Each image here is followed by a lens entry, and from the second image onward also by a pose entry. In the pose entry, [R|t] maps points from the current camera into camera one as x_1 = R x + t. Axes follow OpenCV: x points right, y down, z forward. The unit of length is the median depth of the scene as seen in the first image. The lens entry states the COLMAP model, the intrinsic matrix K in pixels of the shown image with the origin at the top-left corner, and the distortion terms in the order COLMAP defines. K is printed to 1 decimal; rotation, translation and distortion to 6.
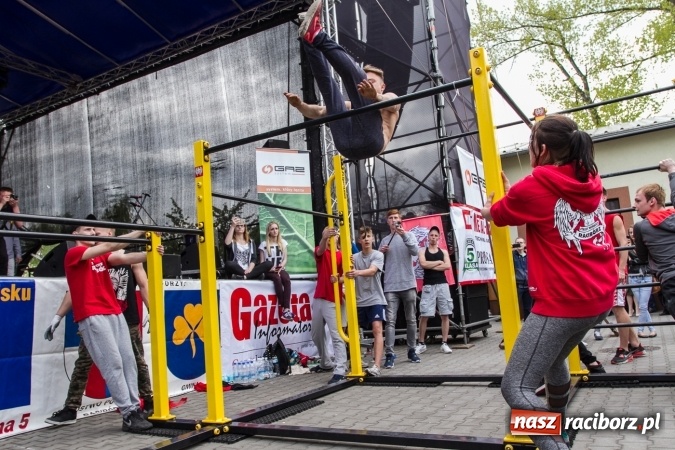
lens RADIAL K [[549.5, 0, 337.5], [0, 549.5, 225.0], [0, 0, 1]] dist [-0.004964, -0.001571]
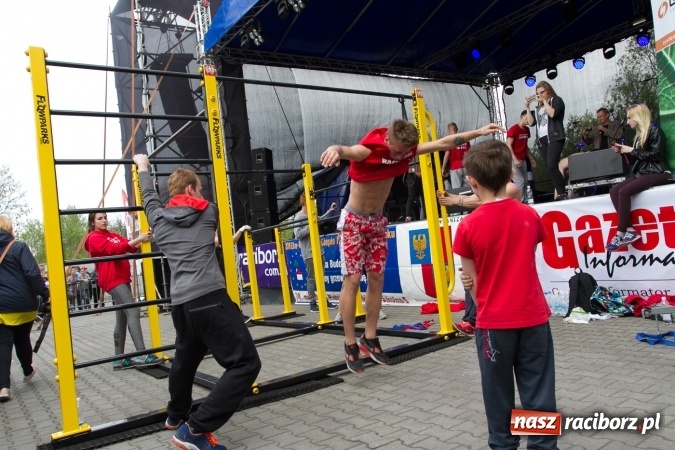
lens RADIAL K [[527.0, 0, 323.0], [0, 527.0, 228.4], [0, 0, 1]] dist [-0.006169, 0.003178]
pose [[-0.417718, 0.071880, -0.905729, 0.759049], [0.259469, 0.964789, -0.043098, 0.081385], [0.870740, -0.253011, -0.421661, 1.028602]]
